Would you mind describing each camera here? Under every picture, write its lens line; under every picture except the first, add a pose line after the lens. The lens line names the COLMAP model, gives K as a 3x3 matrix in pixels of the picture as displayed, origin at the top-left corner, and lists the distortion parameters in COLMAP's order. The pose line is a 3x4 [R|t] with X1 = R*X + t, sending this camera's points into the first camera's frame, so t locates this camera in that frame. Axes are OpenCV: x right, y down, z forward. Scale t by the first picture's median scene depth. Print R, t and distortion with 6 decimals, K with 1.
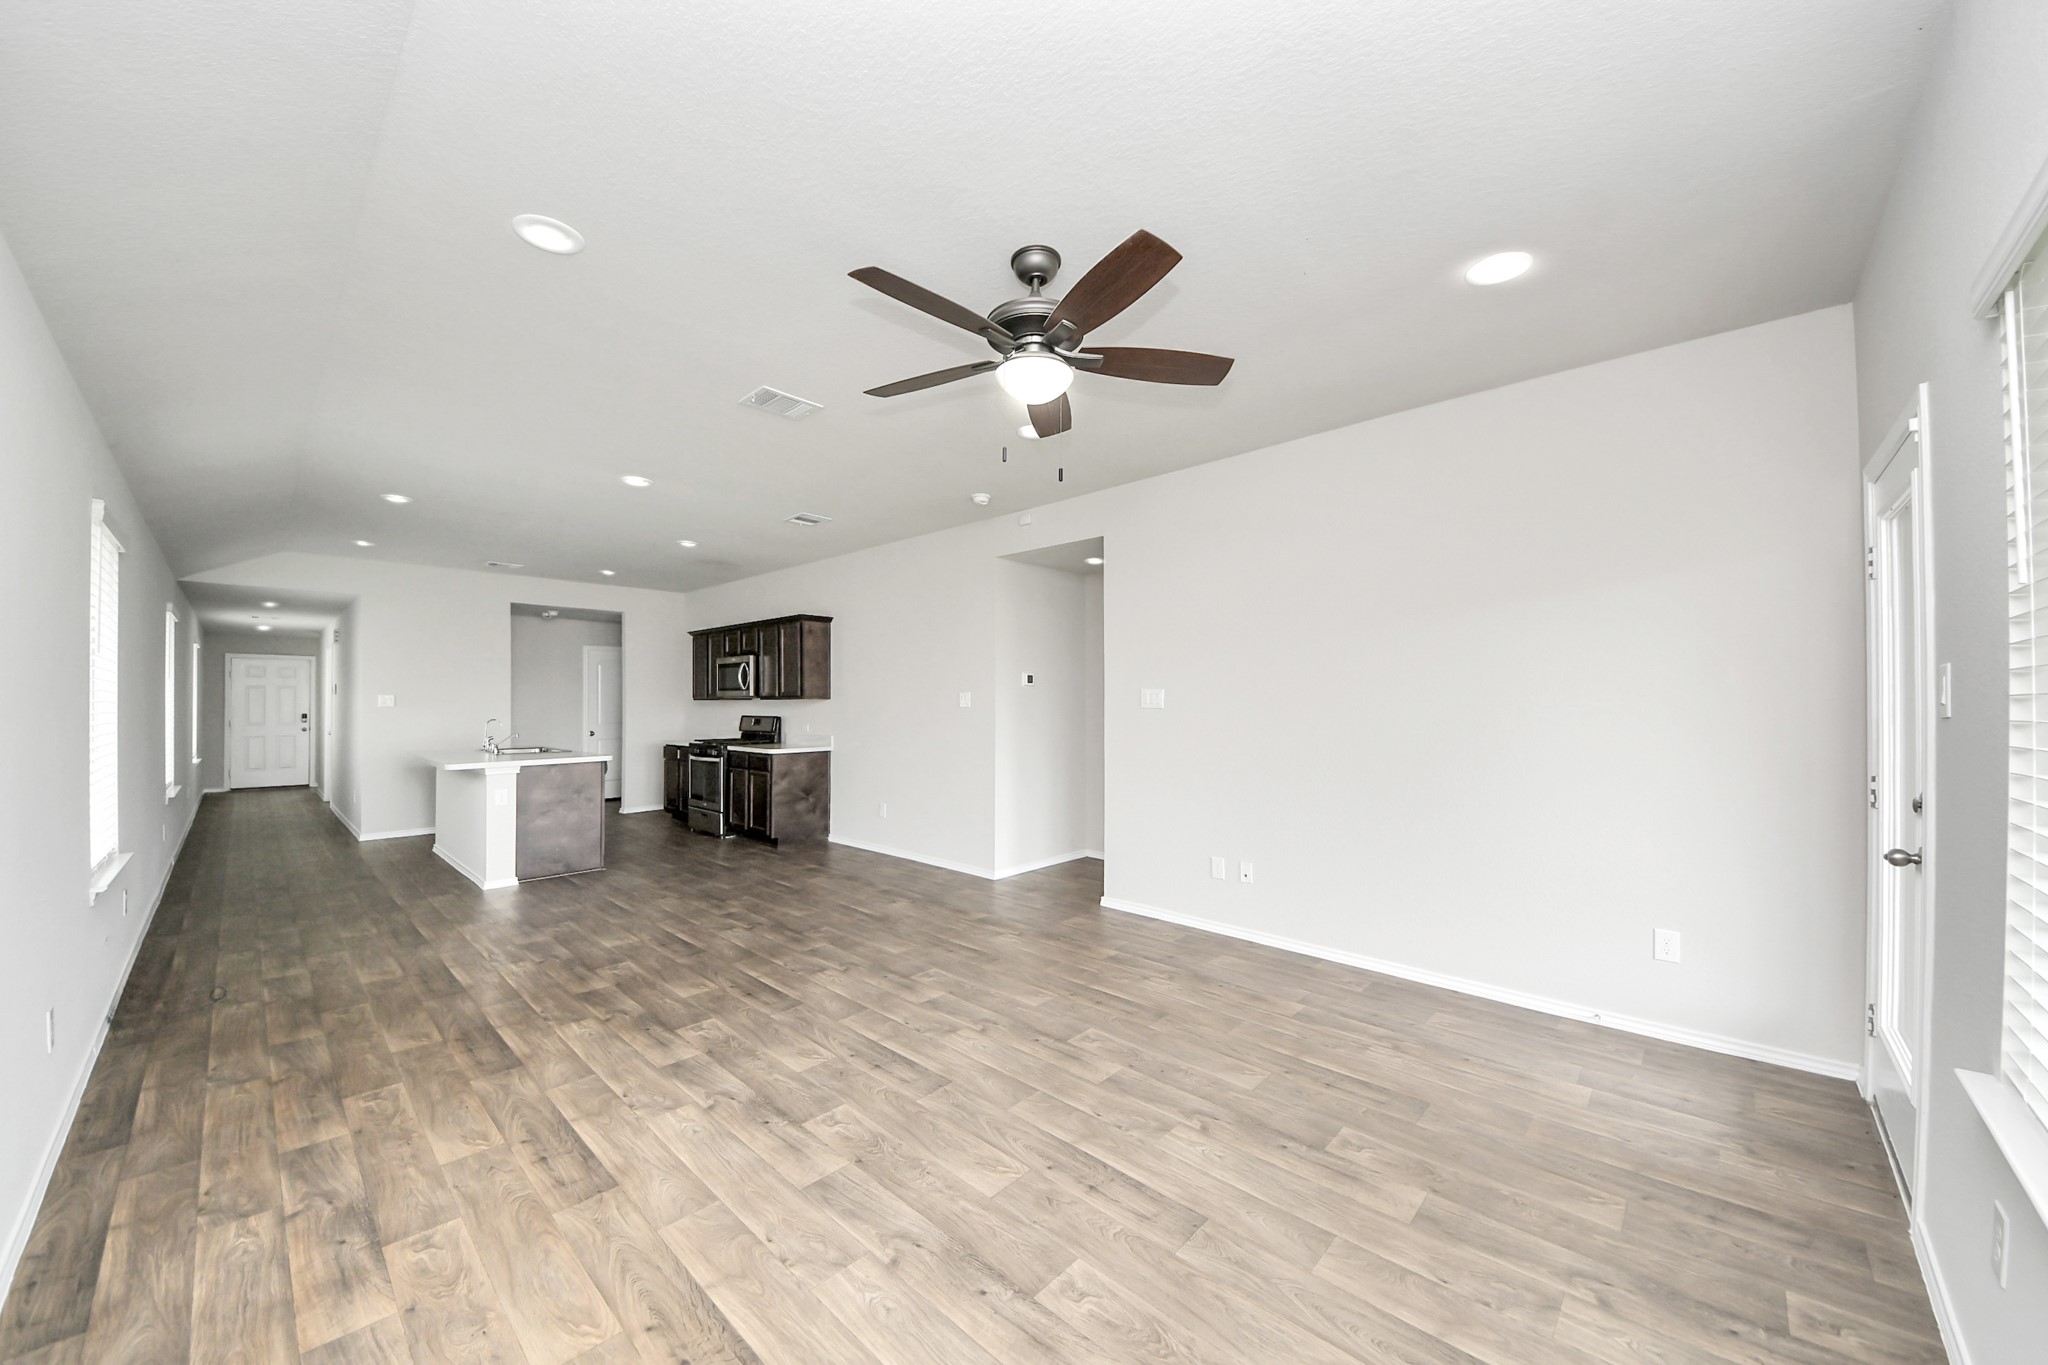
lens RADIAL K [[765.2, 0, 1032.9], [0, 765.2, 688.4], [0, 0, 1]] dist [0.000320, 0.000010]
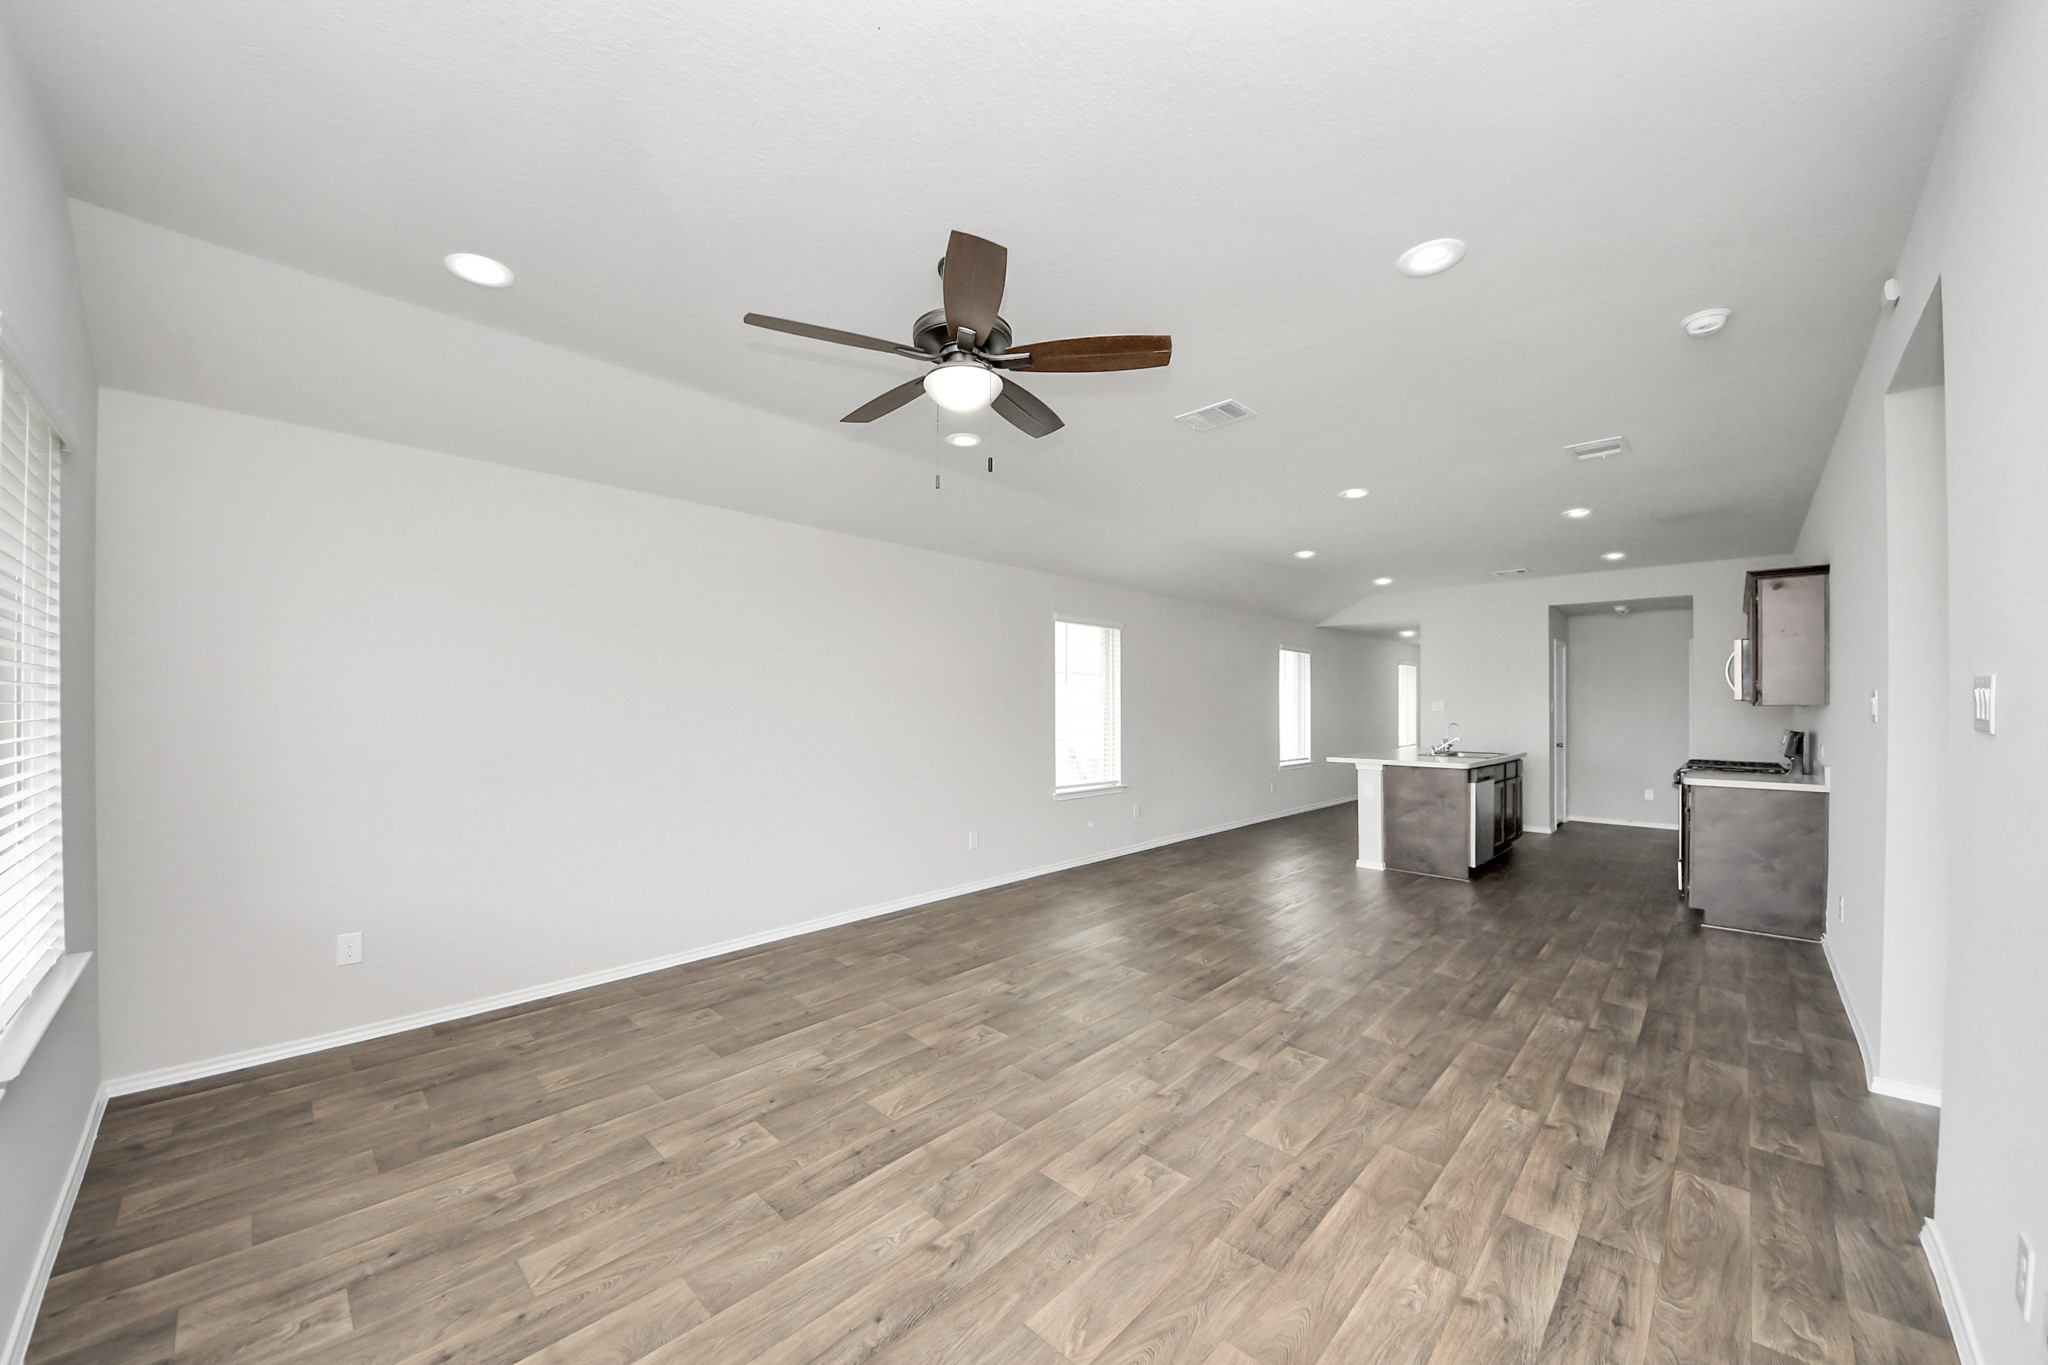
lens RADIAL K [[737.9, 0, 1025.0], [0, 737.9, 697.7], [0, 0, 1]] dist [0.000404, -0.000065]
pose [[-0.023999, 0.012494, -0.999634, 1.145450], [-0.001520, 0.999920, 0.012535, -0.031871], [0.999711, 0.001820, -0.023978, 1.268828]]
